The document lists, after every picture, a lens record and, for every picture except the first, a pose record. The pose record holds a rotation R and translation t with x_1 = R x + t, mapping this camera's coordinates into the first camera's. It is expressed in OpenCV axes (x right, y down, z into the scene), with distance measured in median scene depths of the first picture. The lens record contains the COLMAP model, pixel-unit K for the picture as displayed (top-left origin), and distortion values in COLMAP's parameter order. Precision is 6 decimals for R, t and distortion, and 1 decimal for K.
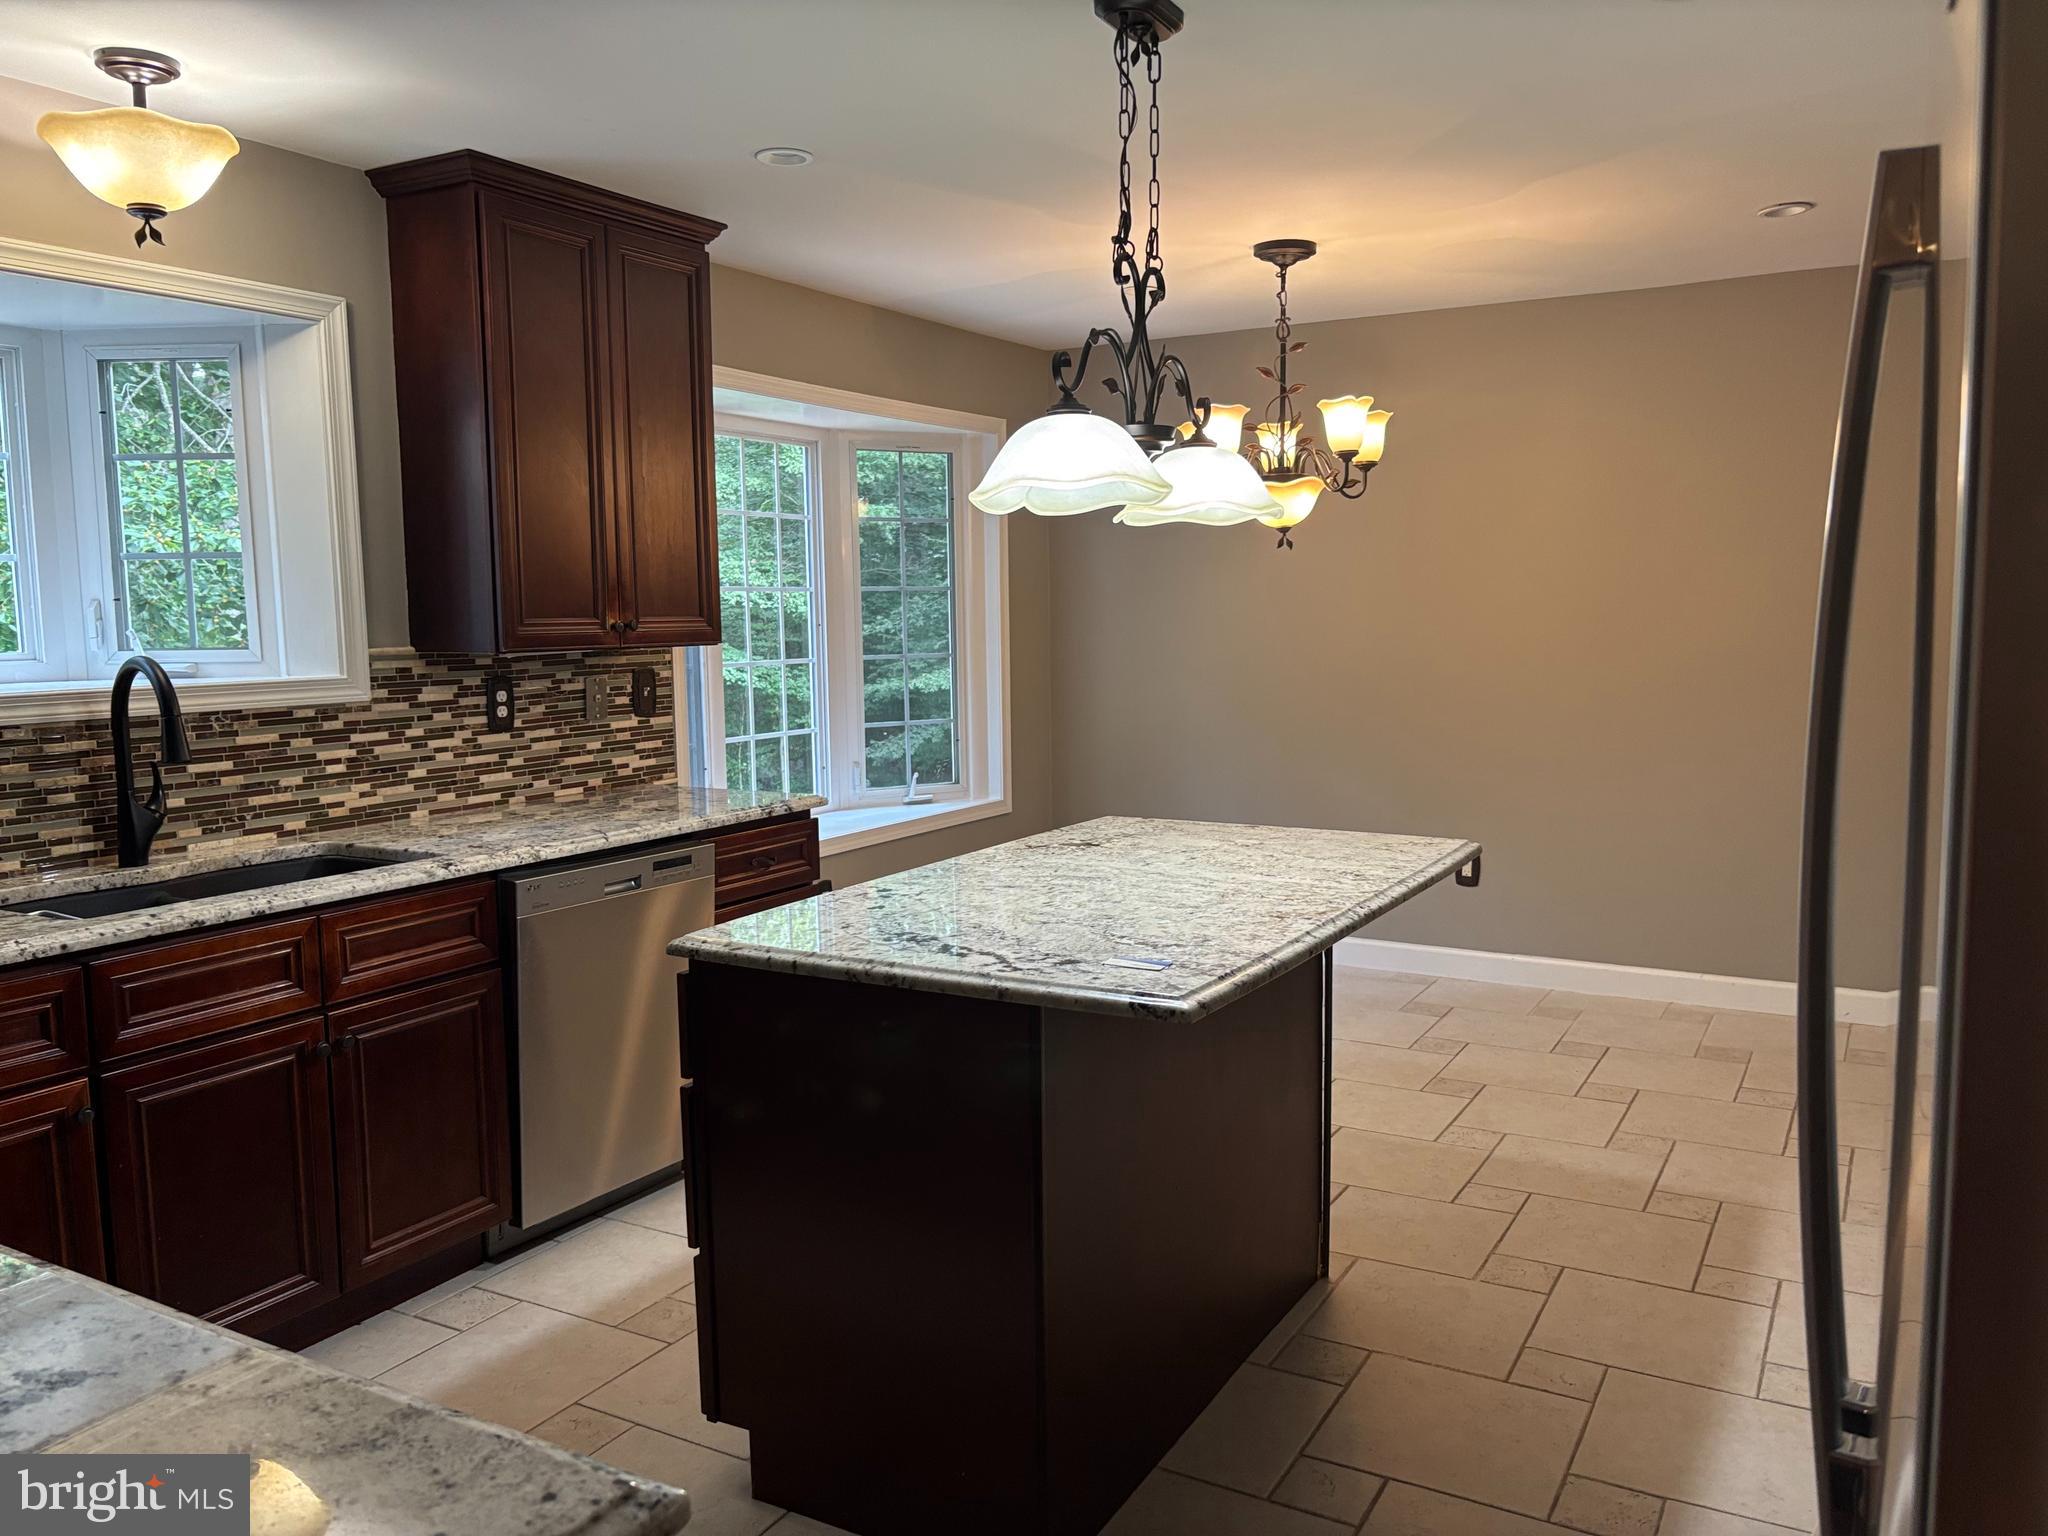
lens RADIAL K [[1545.7, 0, 1030.1], [0, 1545.7, 770.4], [0, 0, 1]] dist [0.009143, 0.006264]
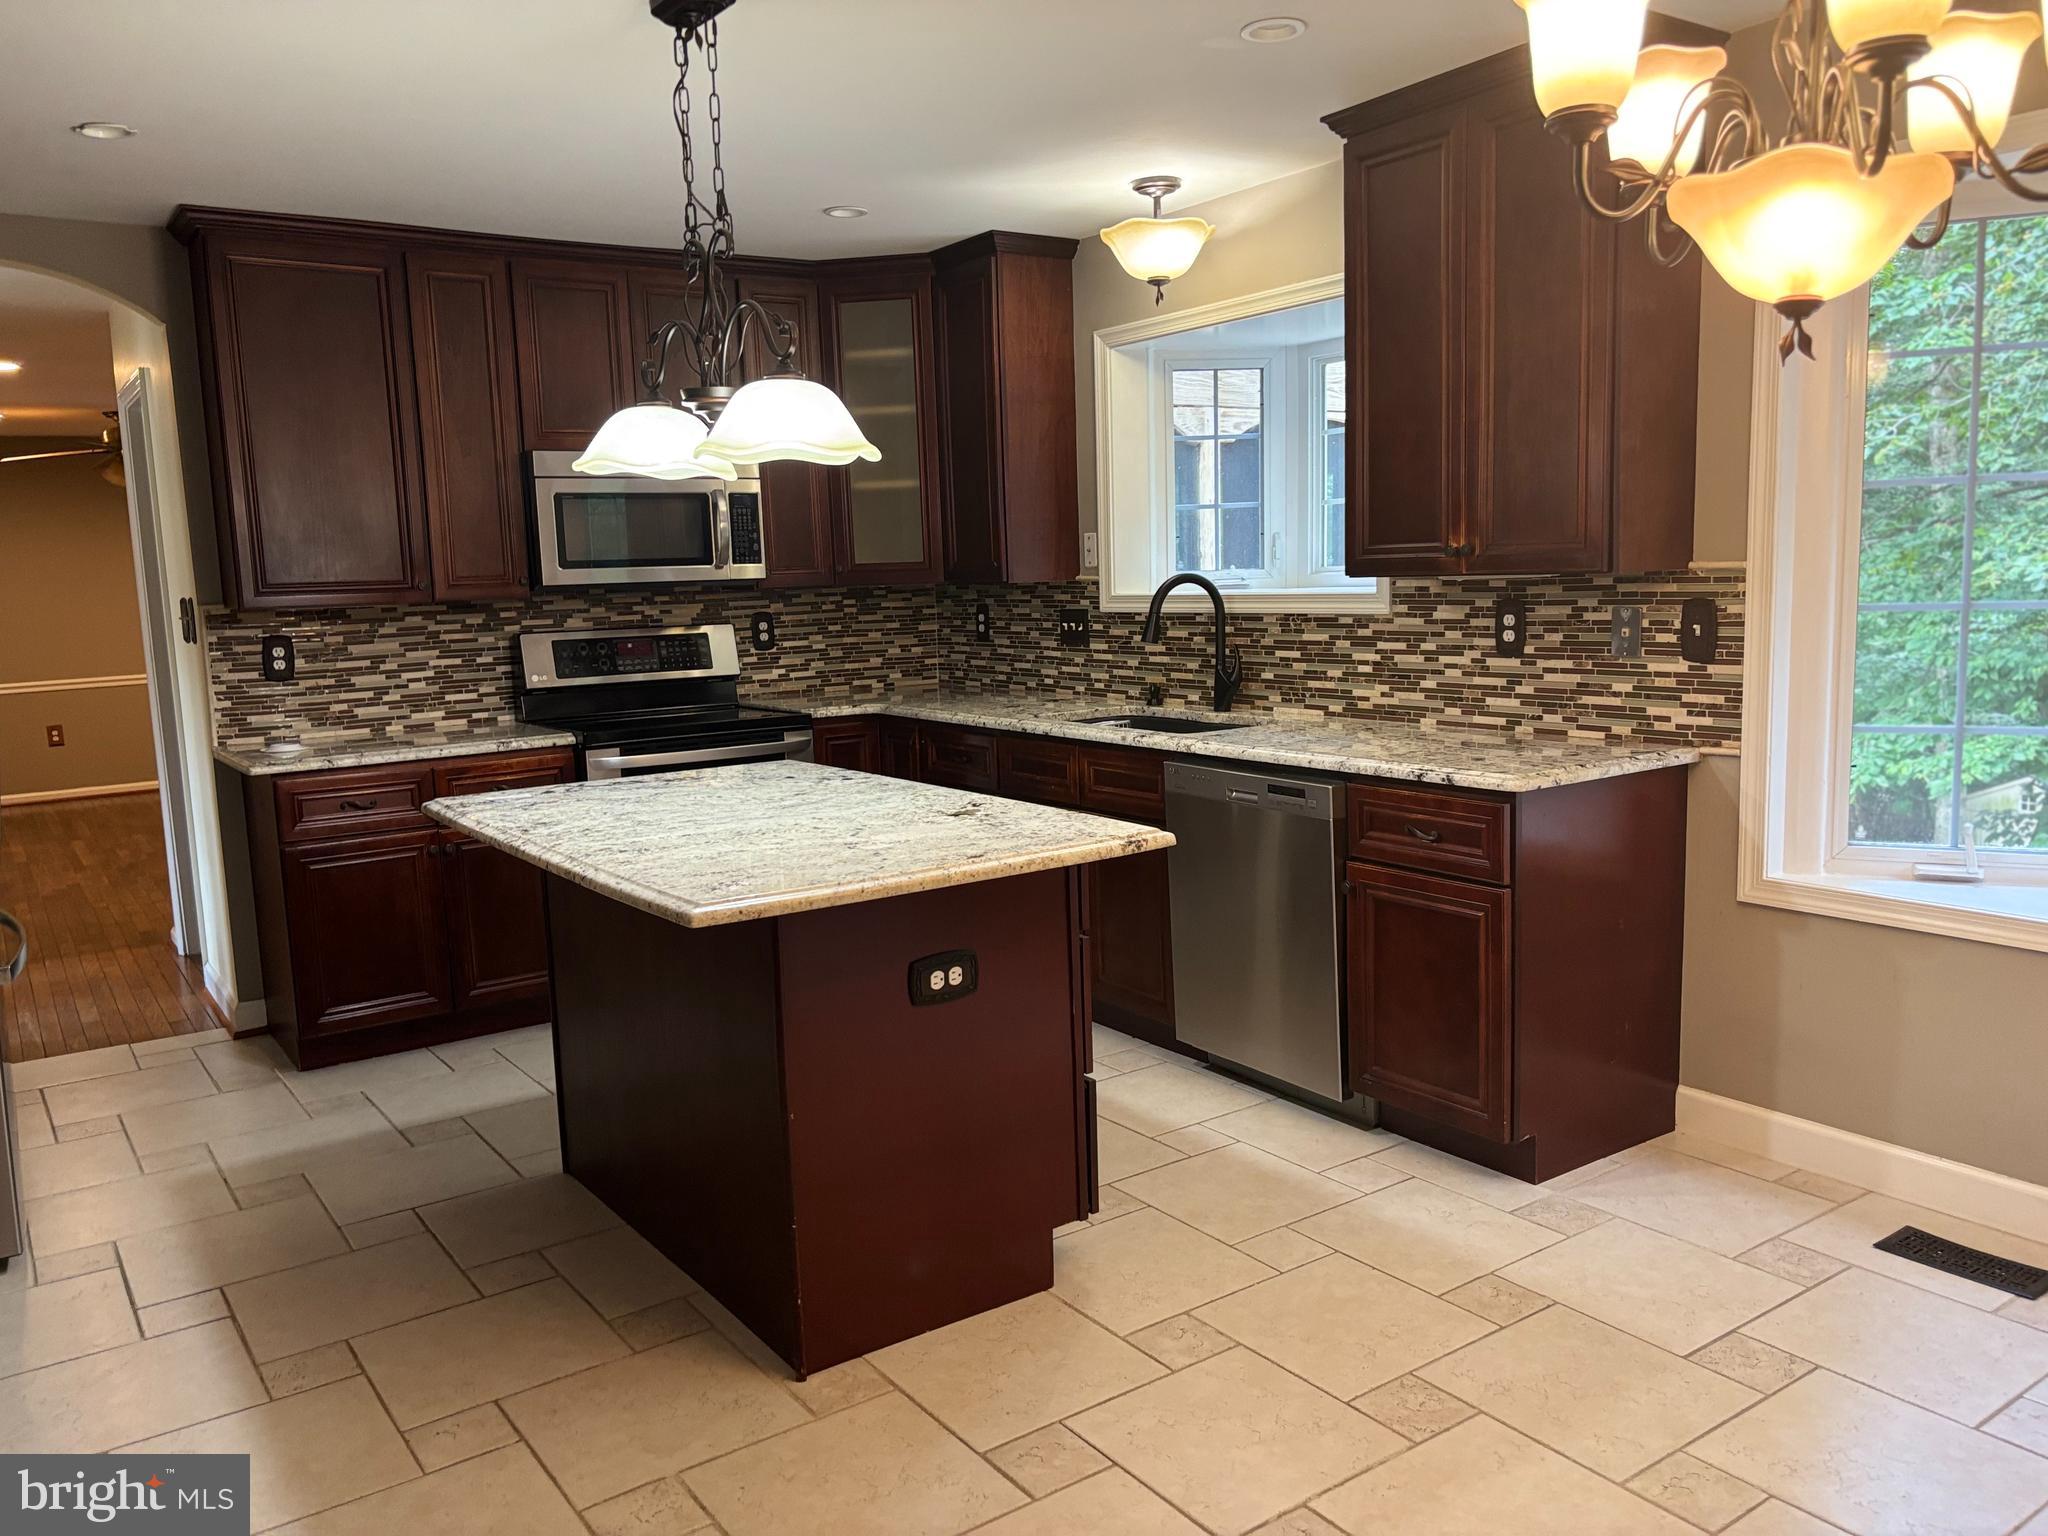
lens RADIAL K [[1545.7, 0, 1029.9], [0, 1545.7, 766.4], [0, 0, 1]] dist [0.009143, 0.006264]
pose [[-0.427357, 0.158265, -0.890123, 0.686428], [-0.043990, 0.979752, 0.195322, -0.138581], [0.903012, 0.122629, -0.411742, 1.174321]]
